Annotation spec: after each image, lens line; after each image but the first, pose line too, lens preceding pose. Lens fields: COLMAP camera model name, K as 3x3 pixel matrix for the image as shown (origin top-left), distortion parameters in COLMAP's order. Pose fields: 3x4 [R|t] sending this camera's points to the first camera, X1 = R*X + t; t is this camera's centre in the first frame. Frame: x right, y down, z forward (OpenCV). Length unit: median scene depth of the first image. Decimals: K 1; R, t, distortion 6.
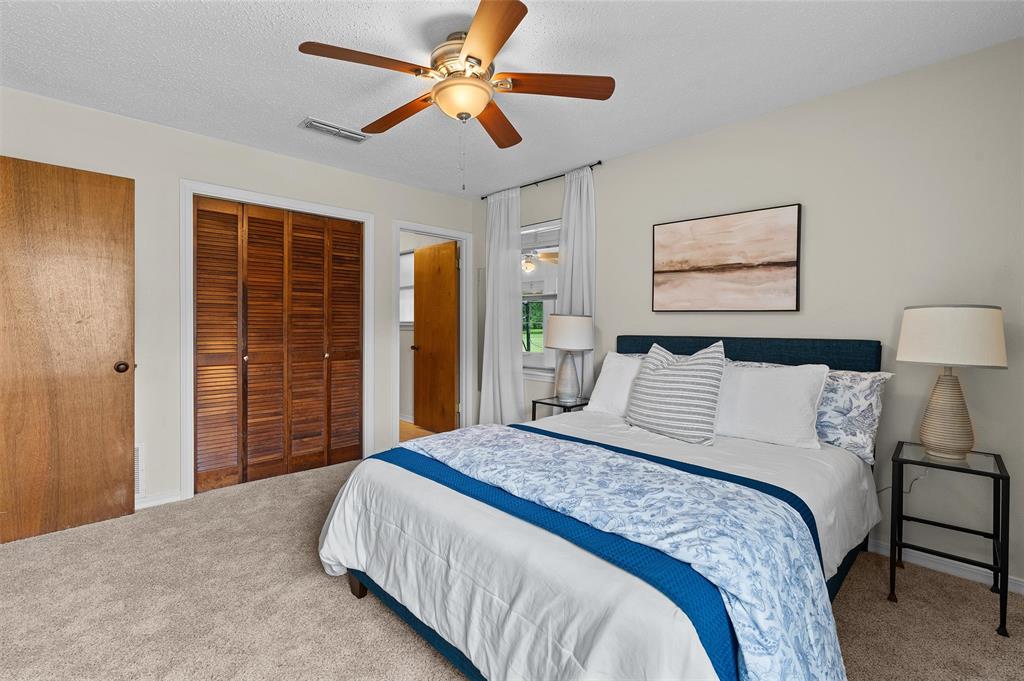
lens RADIAL K [[457.8, 0, 516.8], [0, 457.8, 330.3], [0, 0, 1]] dist [-0.001075, -0.000130]
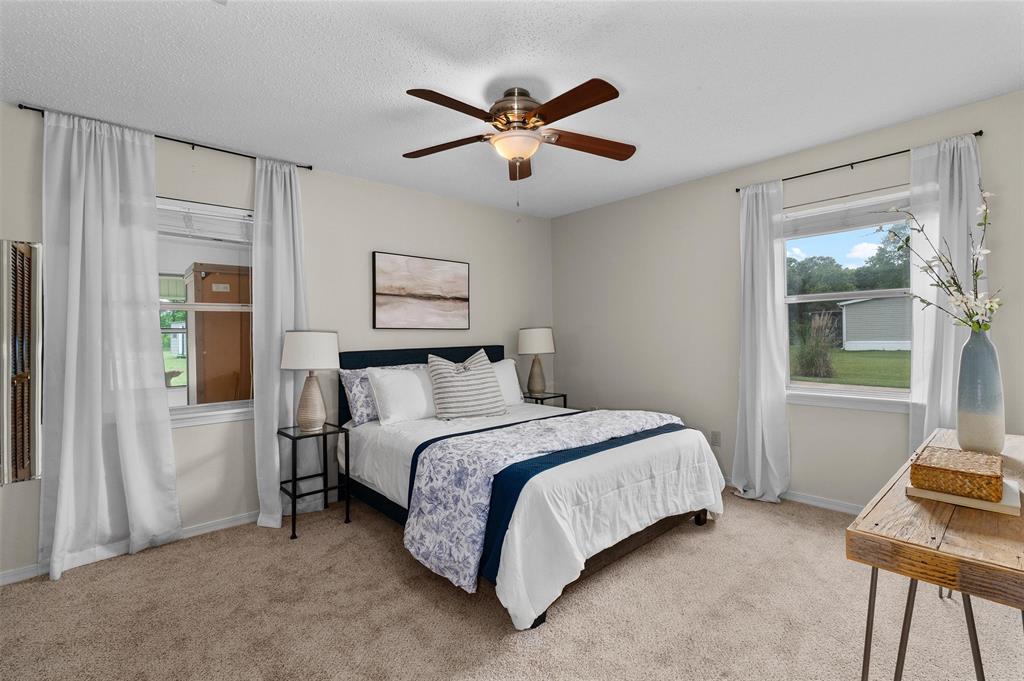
lens RADIAL K [[457.8, 0, 516.8], [0, 457.8, 330.3], [0, 0, 1]] dist [-0.001075, -0.000130]
pose [[0.038529, 0.000811, 0.999257, -0.927427], [0.034631, 0.999398, -0.002146, -0.025719], [-0.998657, 0.034688, 0.038478, 0.703606]]
